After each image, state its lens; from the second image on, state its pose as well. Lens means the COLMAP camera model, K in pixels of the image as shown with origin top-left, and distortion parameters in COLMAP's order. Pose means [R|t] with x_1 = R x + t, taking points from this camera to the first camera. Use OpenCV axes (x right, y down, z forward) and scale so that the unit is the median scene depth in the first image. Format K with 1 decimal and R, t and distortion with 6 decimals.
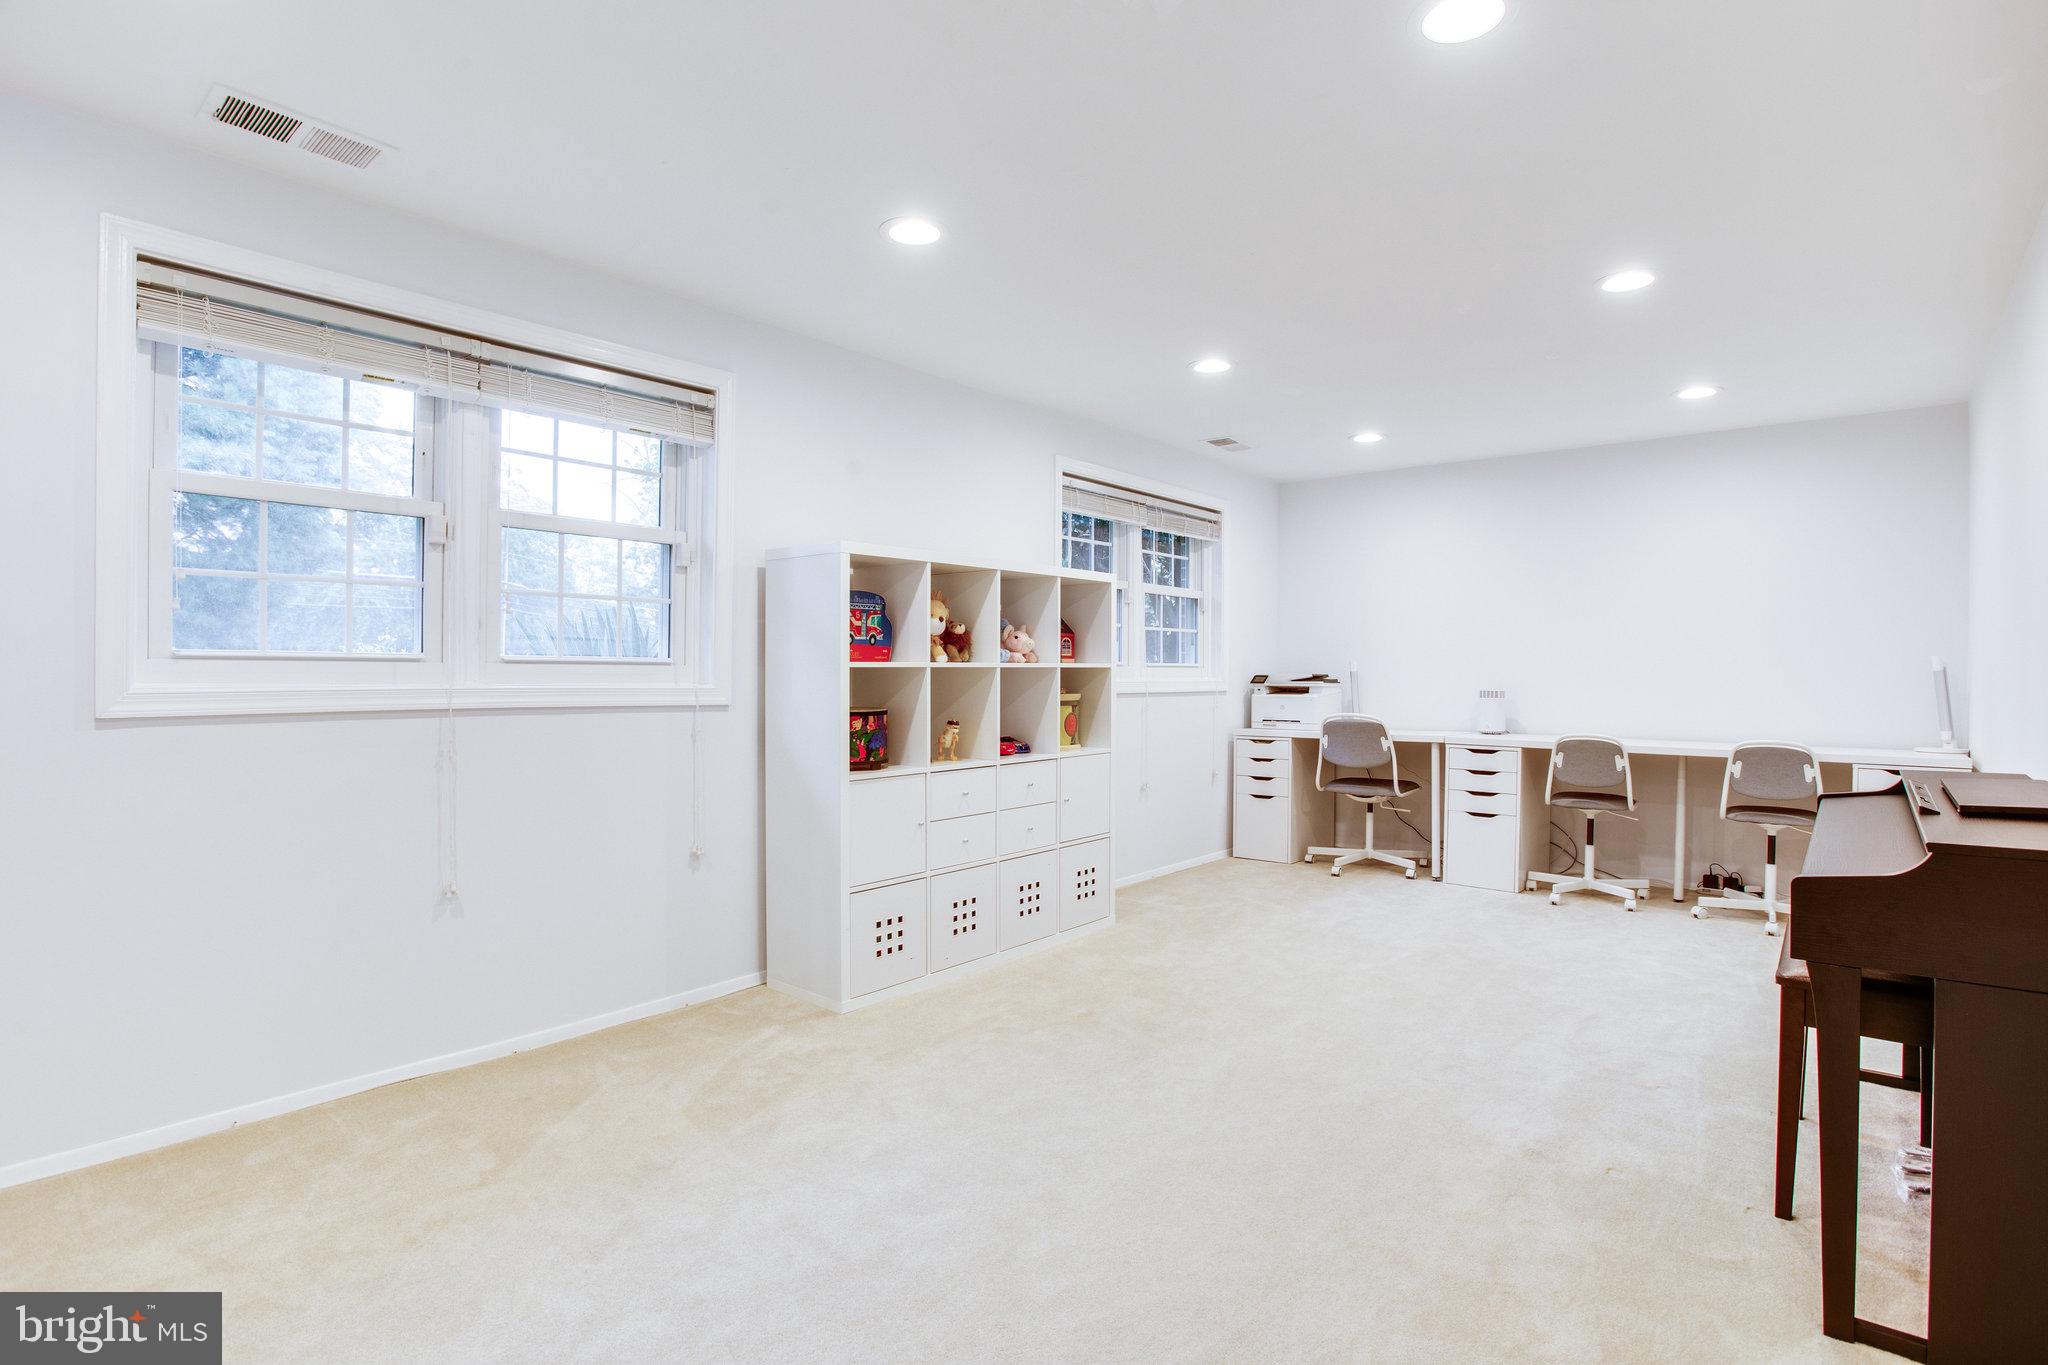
lens RADIAL K [[929.2, 0, 1022.8], [0, 929.2, 669.5], [0, 0, 1]] dist [-0.065202, 0.000166]
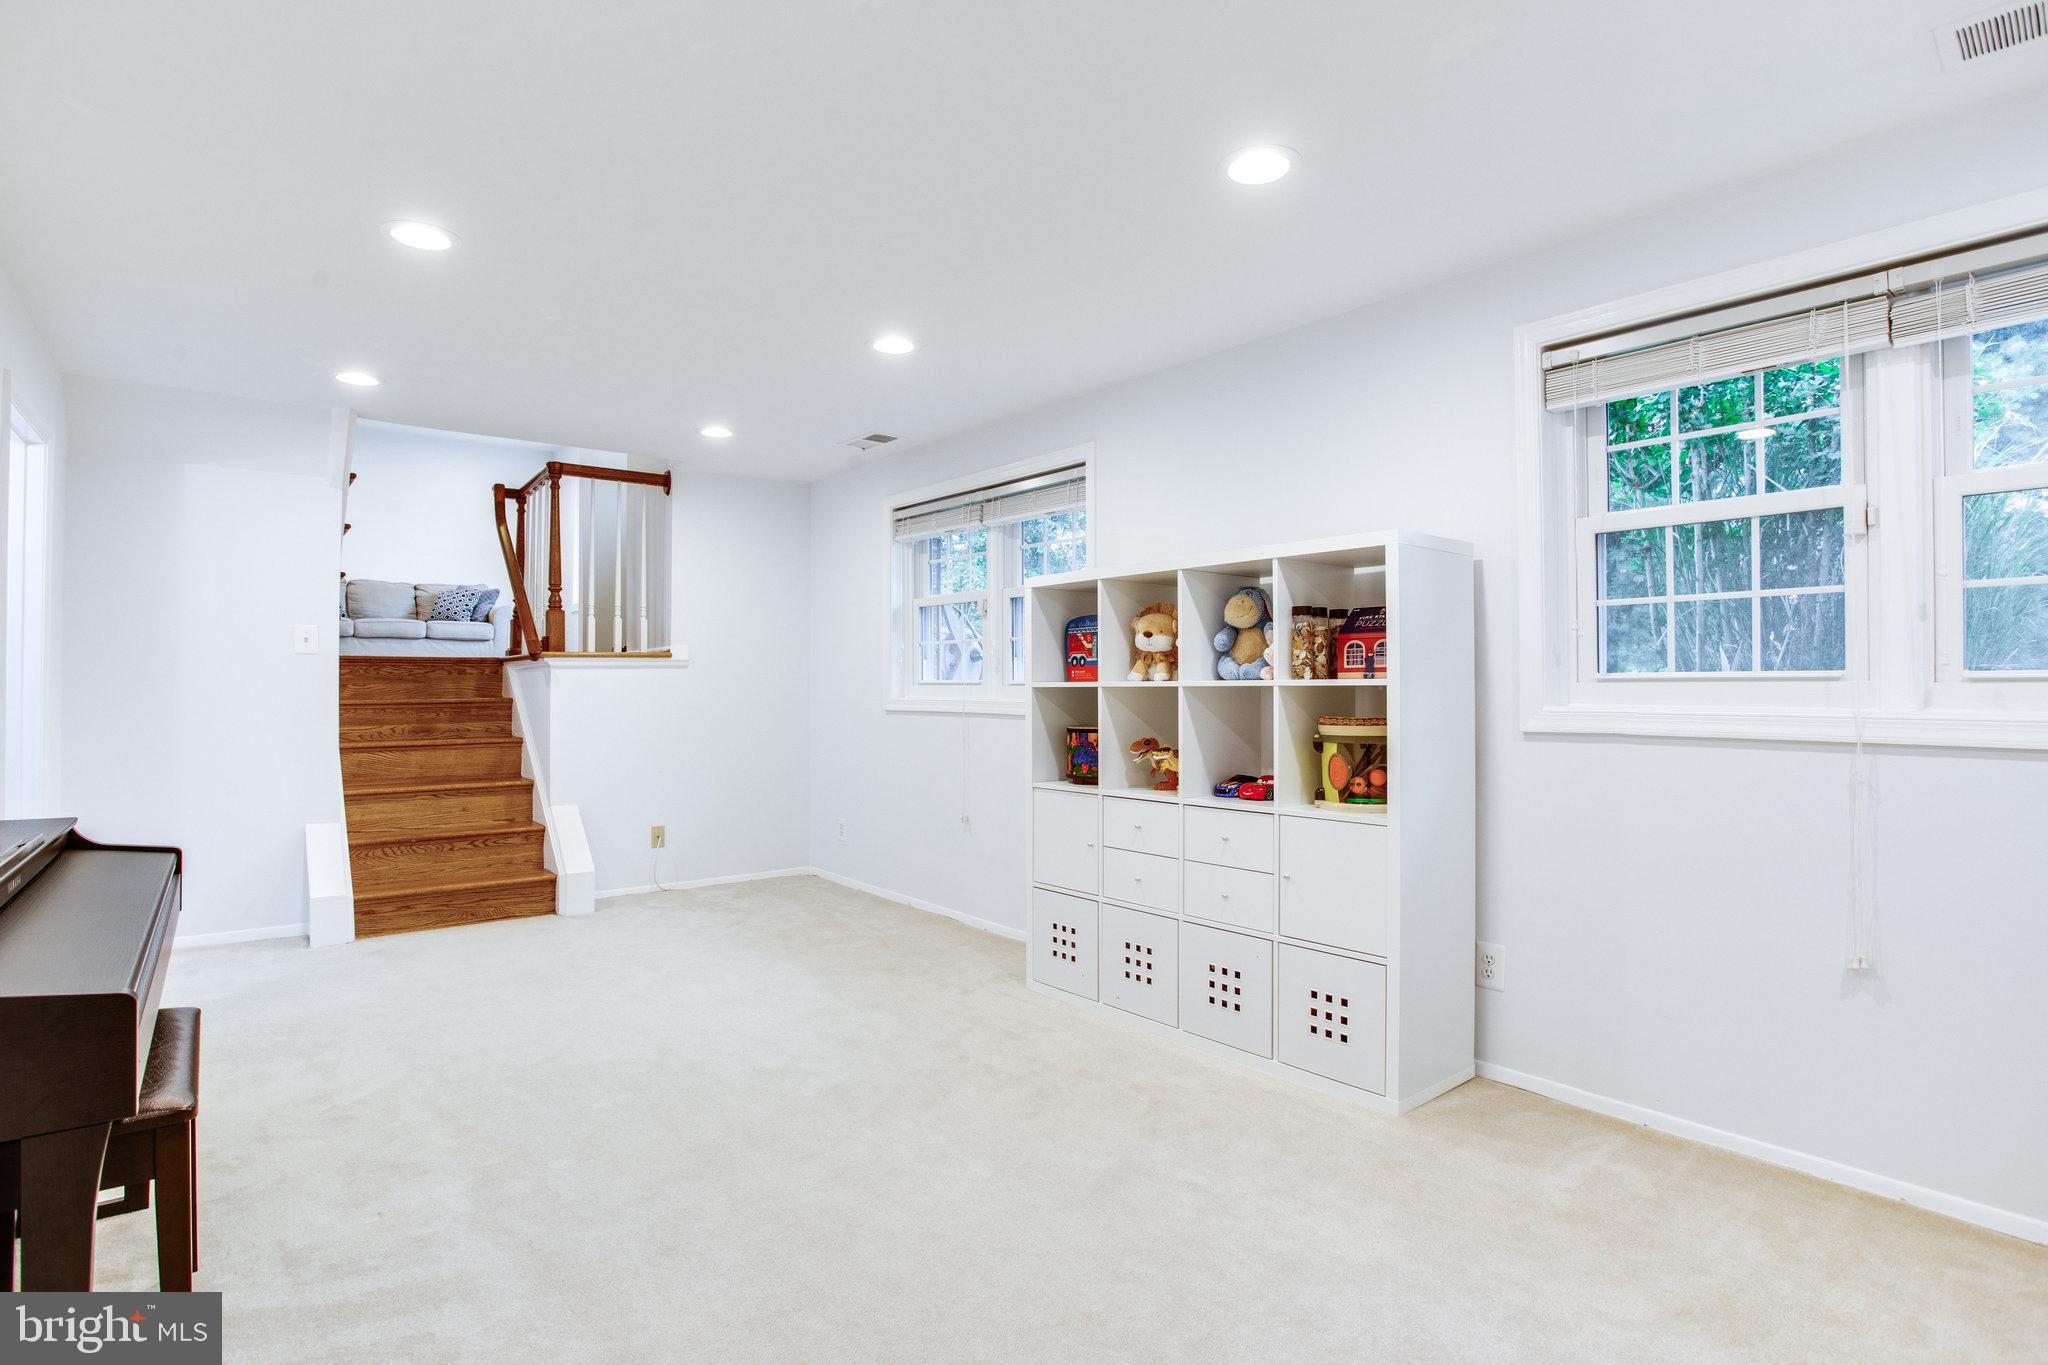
lens RADIAL K [[1019.7, 0, 1046.4], [0, 1019.7, 677.9], [0, 0, 1]] dist [-0.038038, 0.000696]
pose [[-0.123820, -0.014751, -0.992195, 0.878645], [-0.002164, 0.999891, -0.014595, 0.003467], [0.992302, 0.000340, -0.123838, 0.971477]]
